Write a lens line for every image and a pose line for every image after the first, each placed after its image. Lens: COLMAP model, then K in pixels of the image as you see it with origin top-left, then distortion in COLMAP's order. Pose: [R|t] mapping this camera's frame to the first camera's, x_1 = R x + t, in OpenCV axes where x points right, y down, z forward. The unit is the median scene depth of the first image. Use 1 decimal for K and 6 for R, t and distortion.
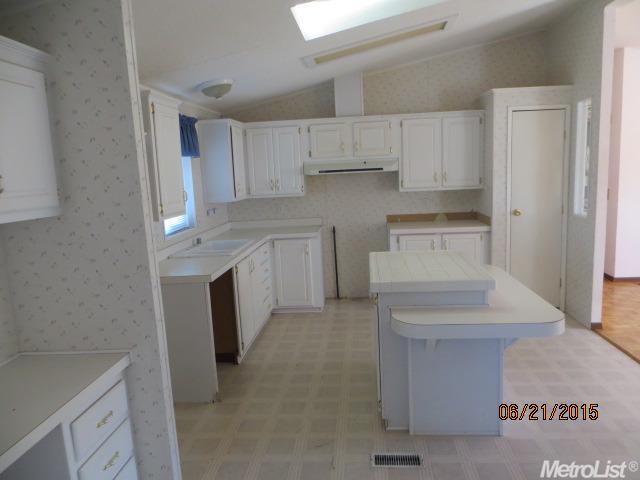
lens RADIAL K [[477.9, 0, 320.3], [0, 477.9, 240.1], [0, 0, 1]] dist [-0.030527, 0.010918]
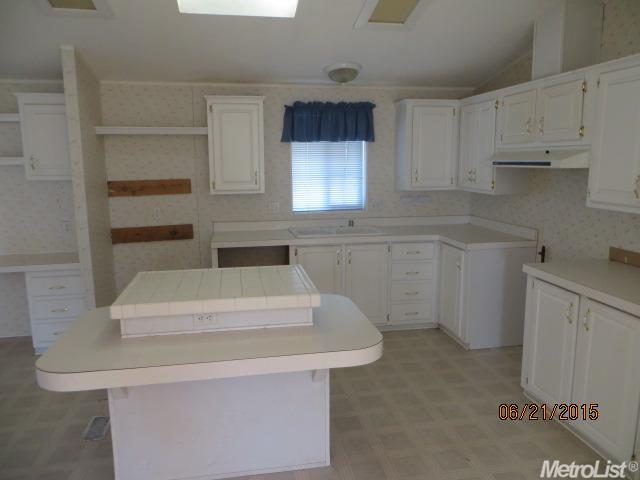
lens RADIAL K [[477.9, 0, 318.5], [0, 477.9, 243.1], [0, 0, 1]] dist [-0.030527, 0.010918]
pose [[0.254641, 0.210669, -0.943810, 0.620228], [-0.142527, 0.973500, 0.178842, -0.114726], [0.956475, 0.088977, 0.277919, 0.555995]]
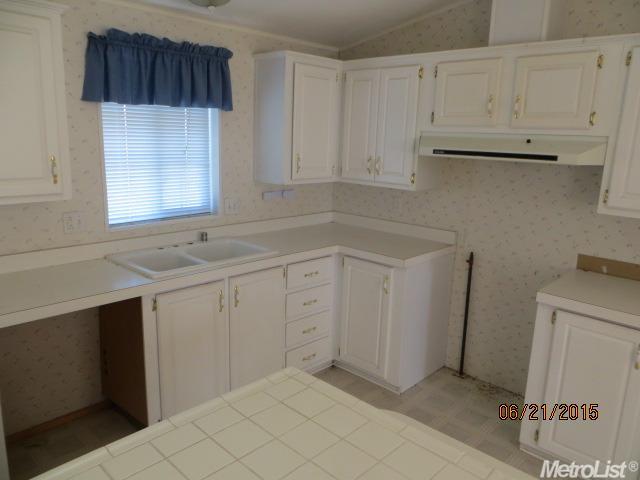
lens RADIAL K [[477.9, 0, 318.9], [0, 477.9, 239.8], [0, 0, 1]] dist [-0.030527, 0.010918]
pose [[0.773283, 0.206715, -0.599418, 0.237228], [-0.160450, 0.978390, 0.130417, -0.093192], [0.613424, -0.004673, 0.789740, 0.489492]]
